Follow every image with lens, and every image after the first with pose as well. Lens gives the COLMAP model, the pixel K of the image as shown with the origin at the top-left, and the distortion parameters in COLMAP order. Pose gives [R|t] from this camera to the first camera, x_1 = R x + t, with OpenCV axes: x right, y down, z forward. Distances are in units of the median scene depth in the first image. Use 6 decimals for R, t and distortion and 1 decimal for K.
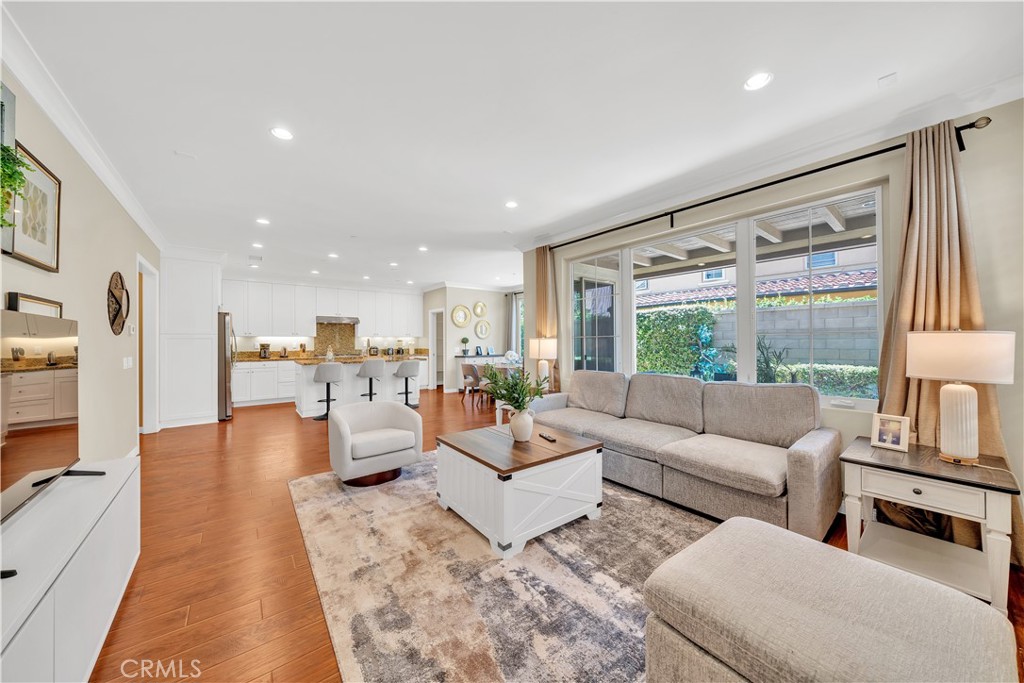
lens RADIAL K [[348.2, 0, 509.6], [0, 348.2, 336.3], [0, 0, 1]] dist [-0.005164, -0.000059]
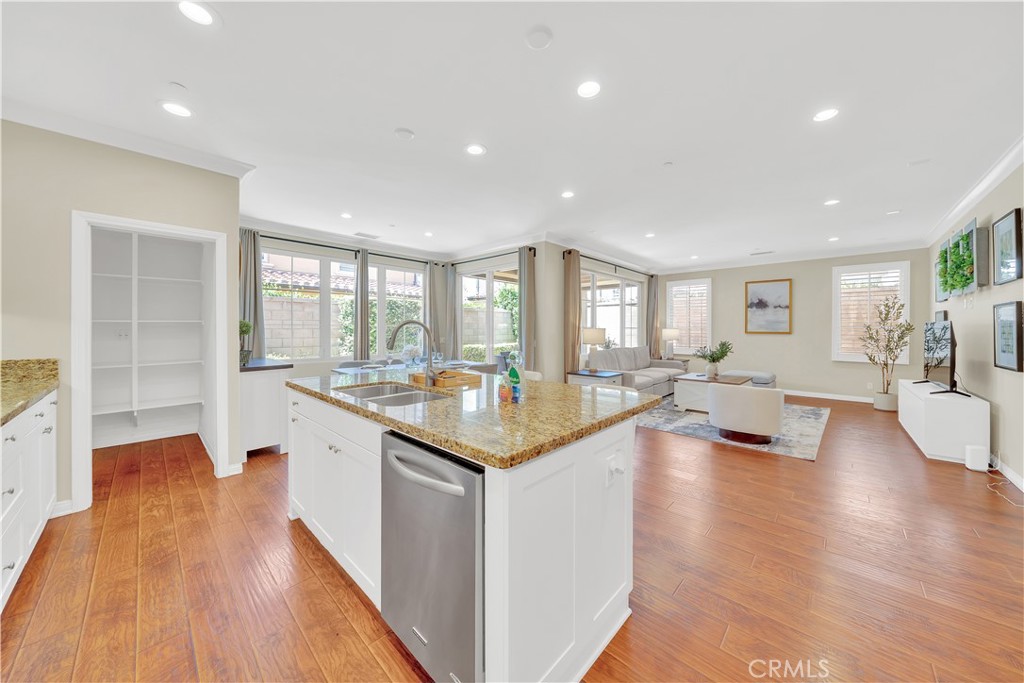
lens RADIAL K [[350.7, 0, 509.5], [0, 350.7, 330.5], [0, 0, 1]] dist [-0.005343, -0.000078]
pose [[-0.145039, 0.000771, 0.989426, -0.663061], [-0.016909, 0.999852, -0.003257, 0.013104], [-0.989281, -0.017202, -0.145004, 0.886383]]
